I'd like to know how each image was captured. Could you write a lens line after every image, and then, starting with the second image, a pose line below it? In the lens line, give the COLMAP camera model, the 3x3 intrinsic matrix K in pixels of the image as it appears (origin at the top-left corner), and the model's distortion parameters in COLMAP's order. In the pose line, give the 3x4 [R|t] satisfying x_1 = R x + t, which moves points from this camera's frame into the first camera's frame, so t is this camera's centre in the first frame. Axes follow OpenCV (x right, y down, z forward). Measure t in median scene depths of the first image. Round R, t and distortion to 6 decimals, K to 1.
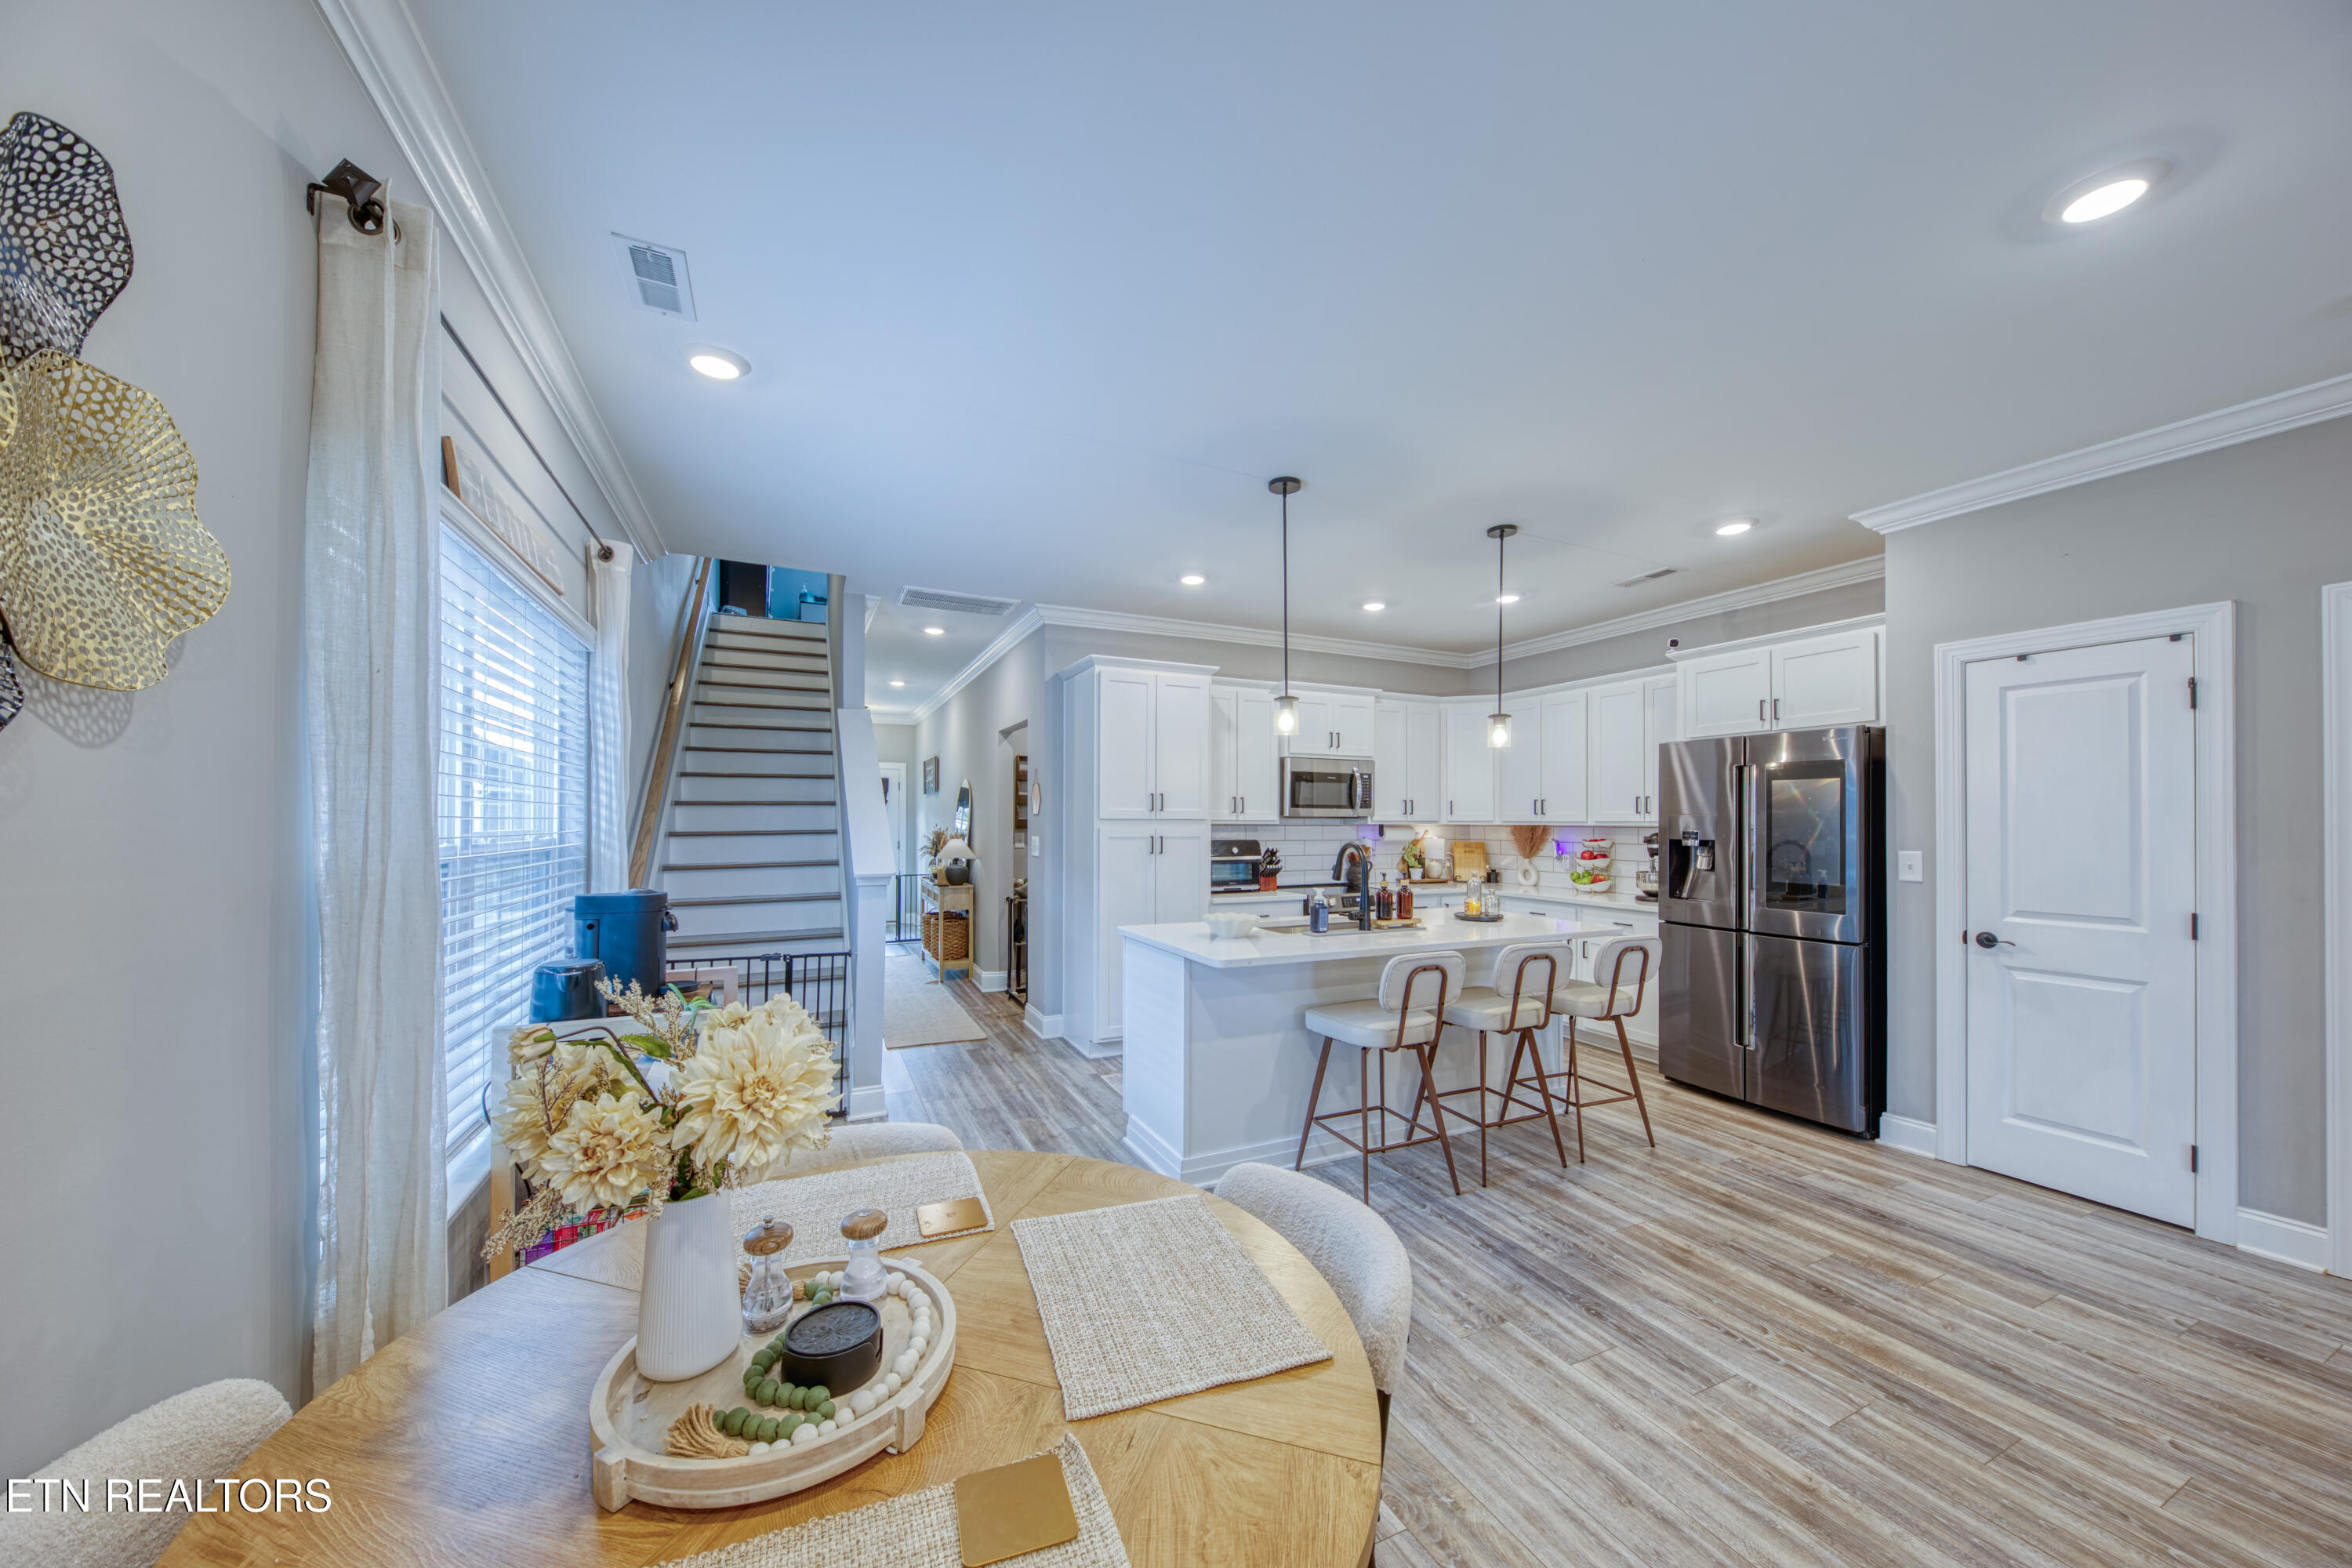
lens RADIAL K [[832.7, 0, 1159.5], [0, 832.7, 822.0], [0, 0, 1]] dist [-0.001621, -0.002375]
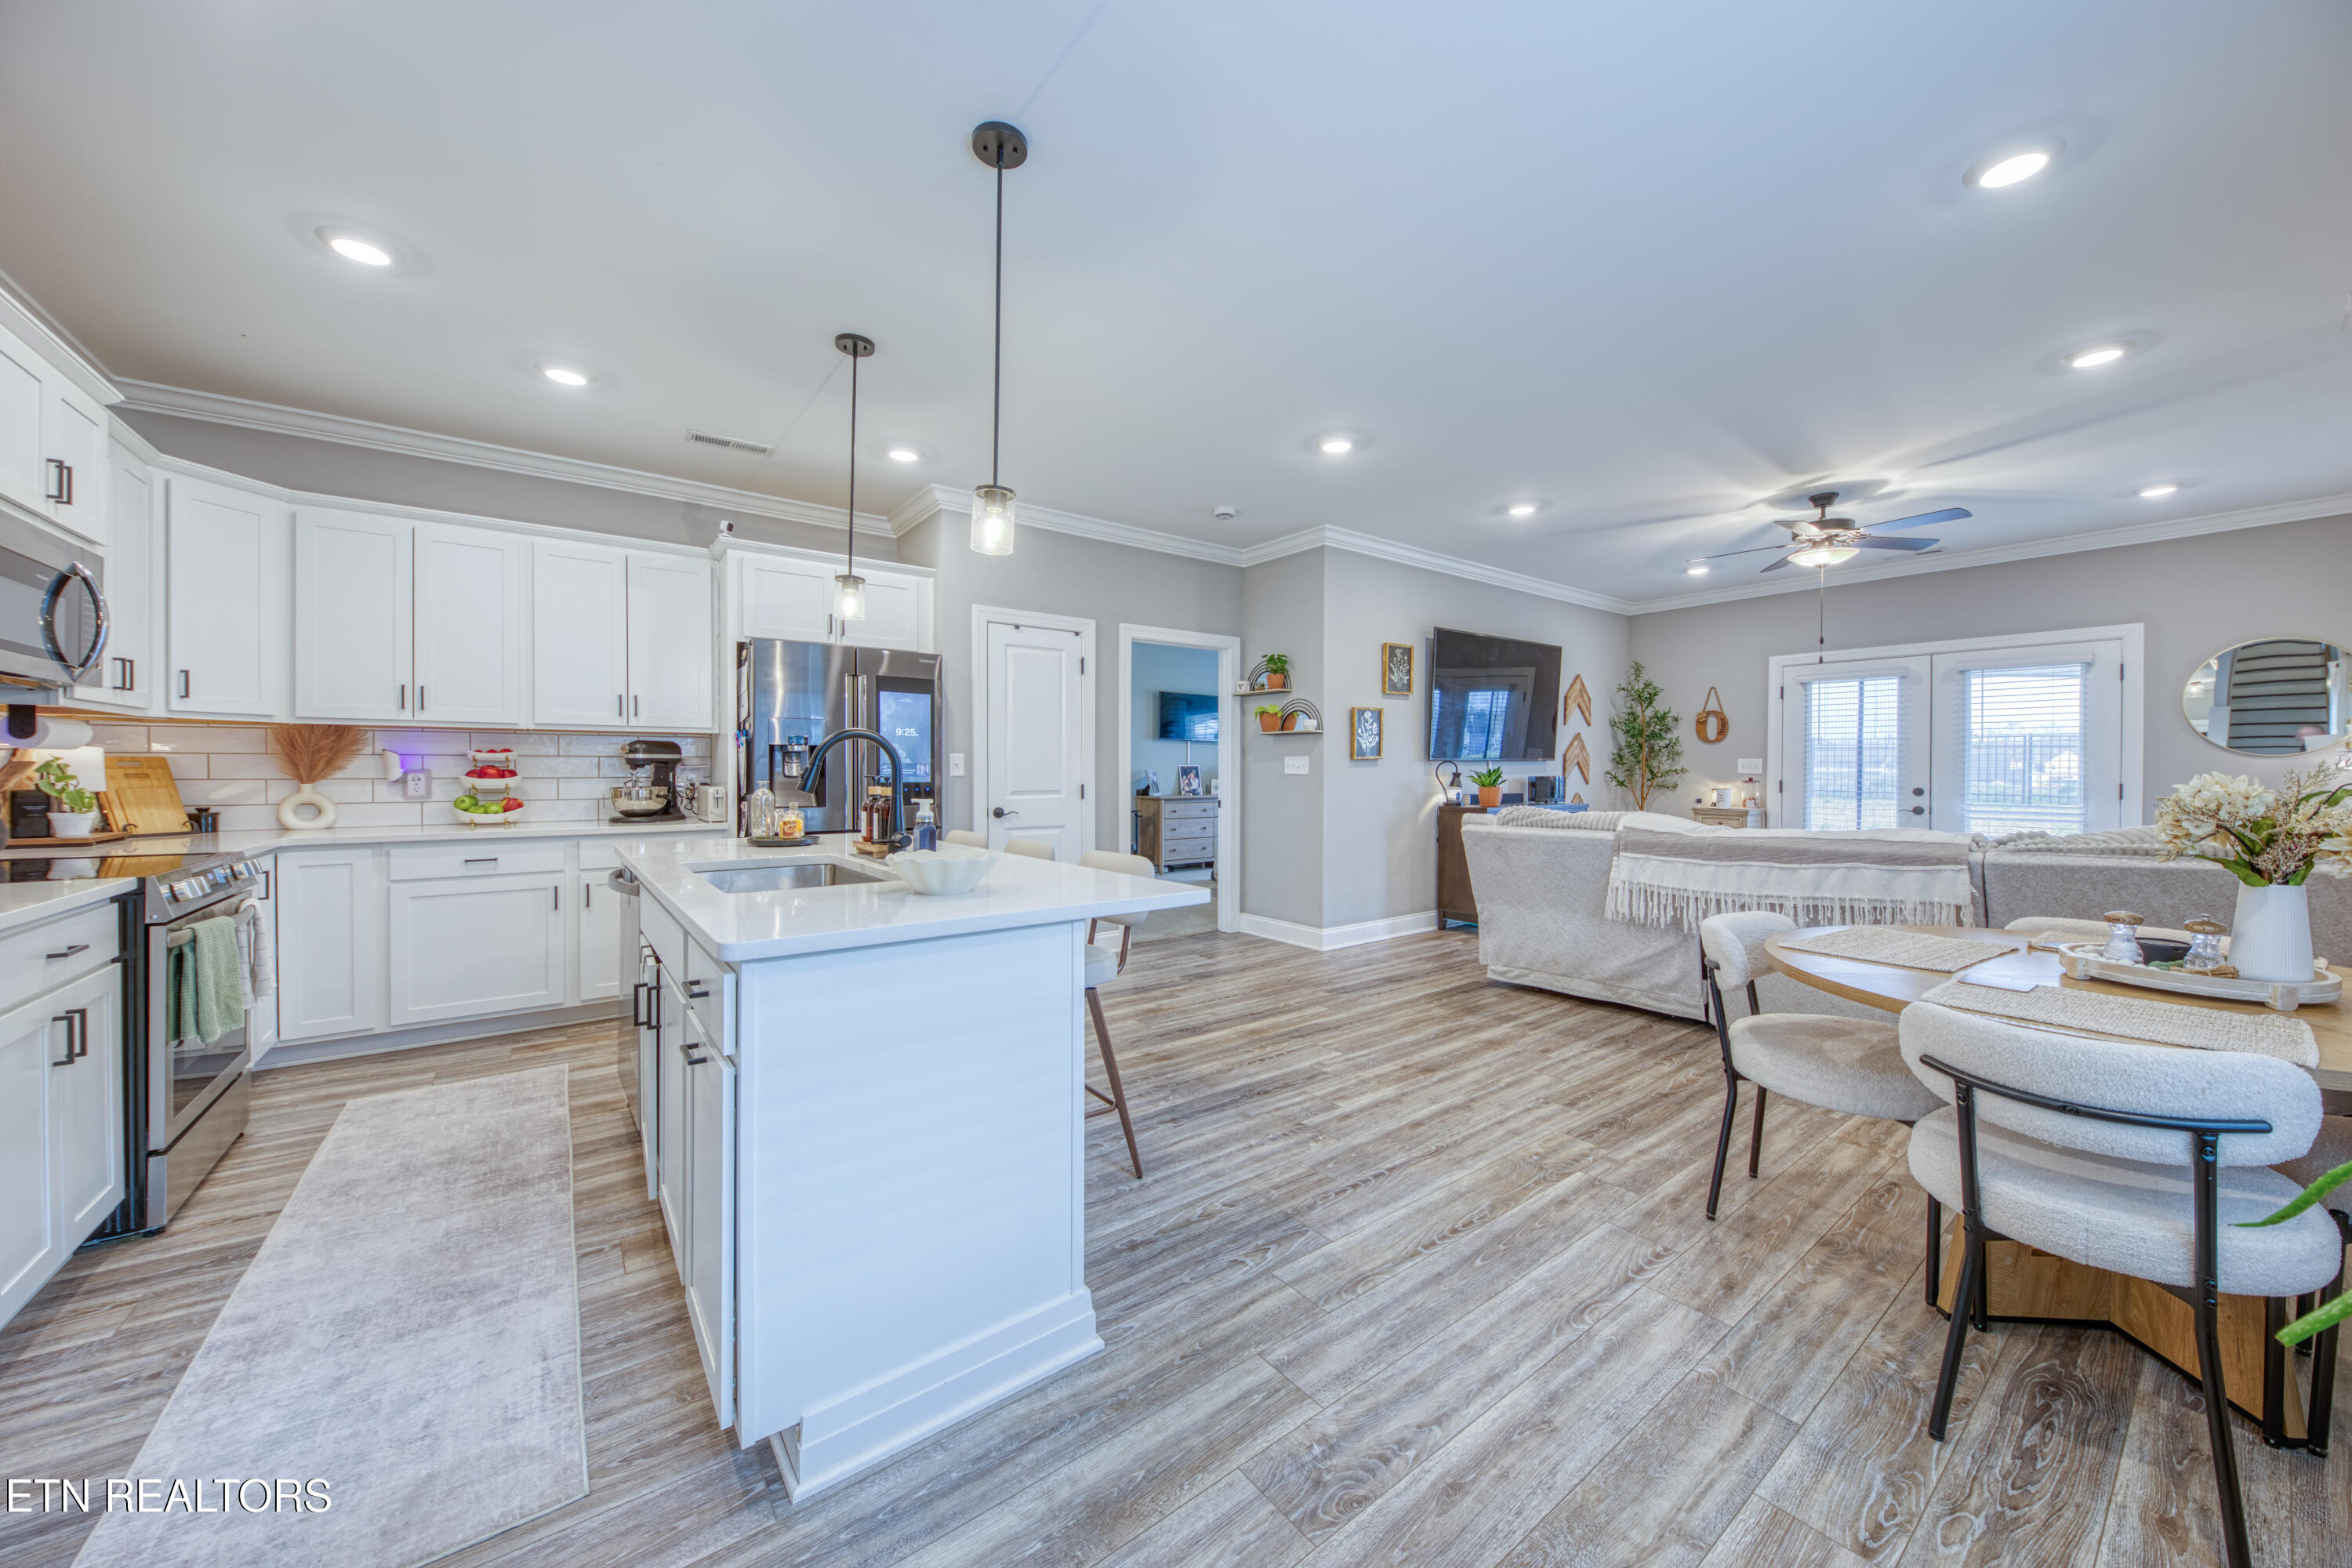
lens RADIAL K [[795.0, 0, 1197.7], [0, 795.0, 770.3], [0, 0, 1]] dist [0.006611, -0.003060]
pose [[-0.238997, -0.006308, 0.971000, -0.392486], [0.000472, 0.999978, 0.006613, 0.048649], [-0.971020, 0.002039, -0.238989, 0.844423]]
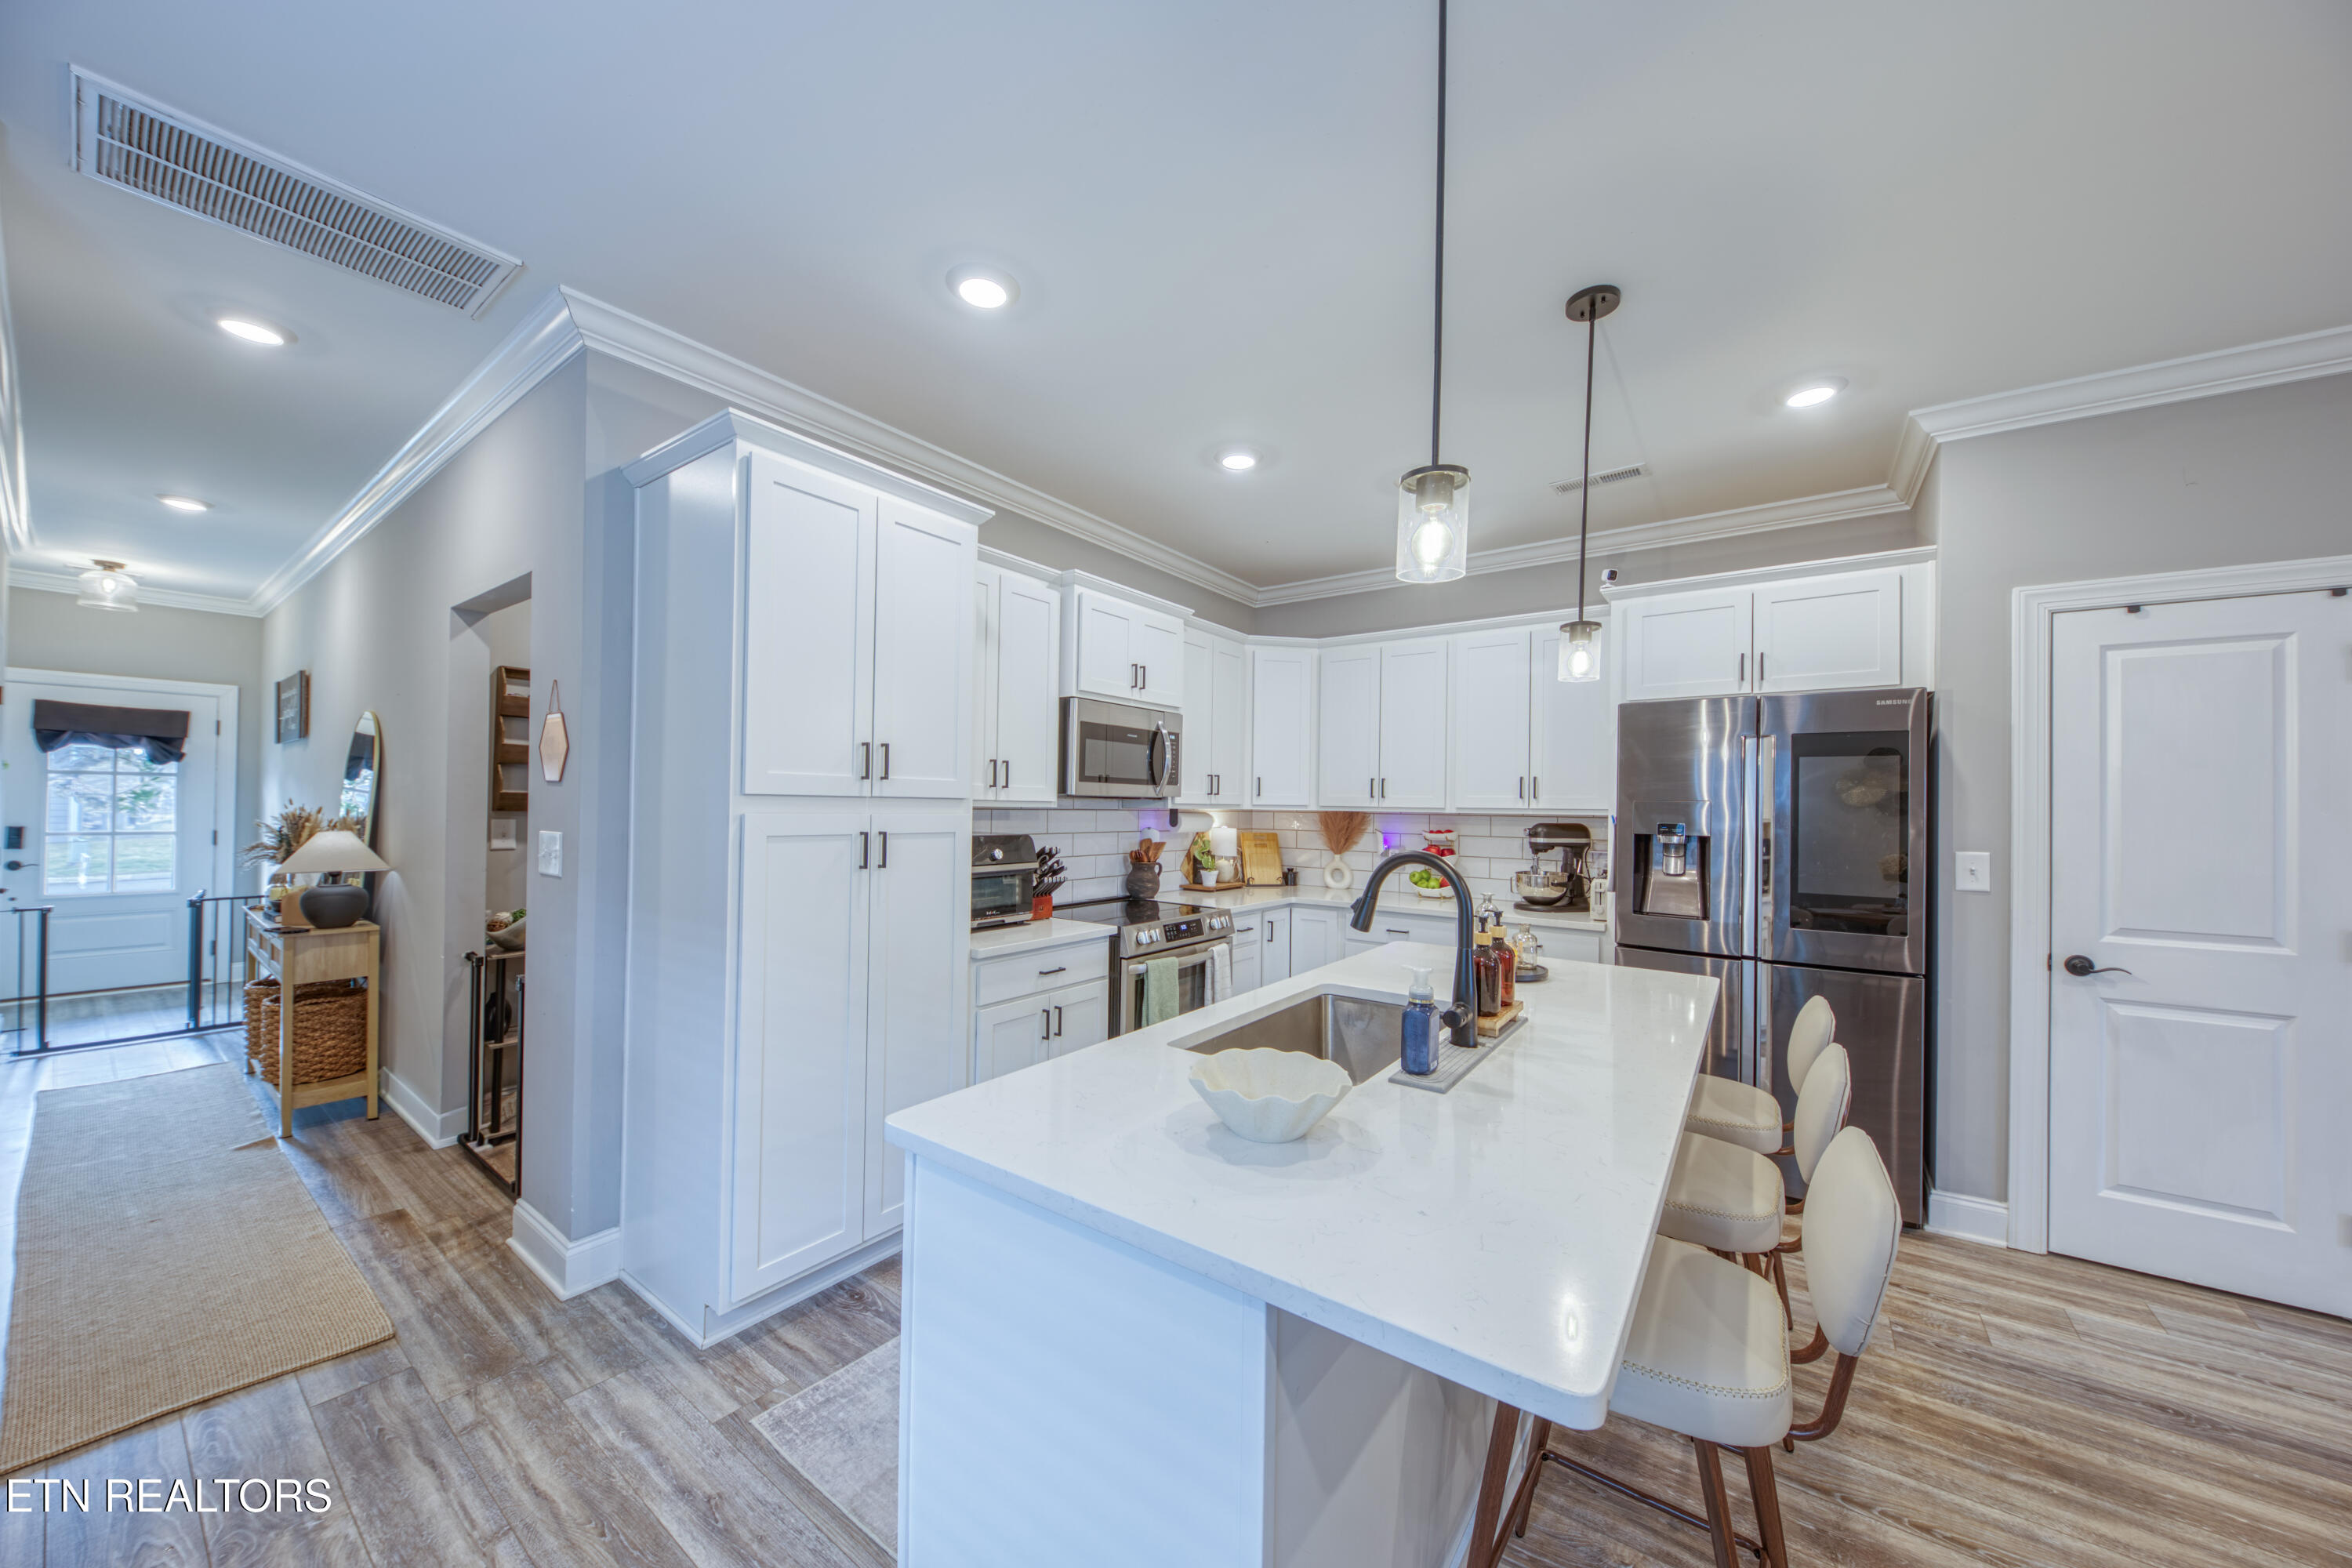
lens RADIAL K [[832.7, 0, 1188.8], [0, 832.7, 802.6], [0, 0, 1]] dist [-0.001621, -0.002375]
pose [[0.865070, 0.012978, 0.501483, -0.108823], [-0.011809, 0.999915, -0.005506, 0.001814], [-0.501512, -0.001159, 0.865150, 0.632178]]
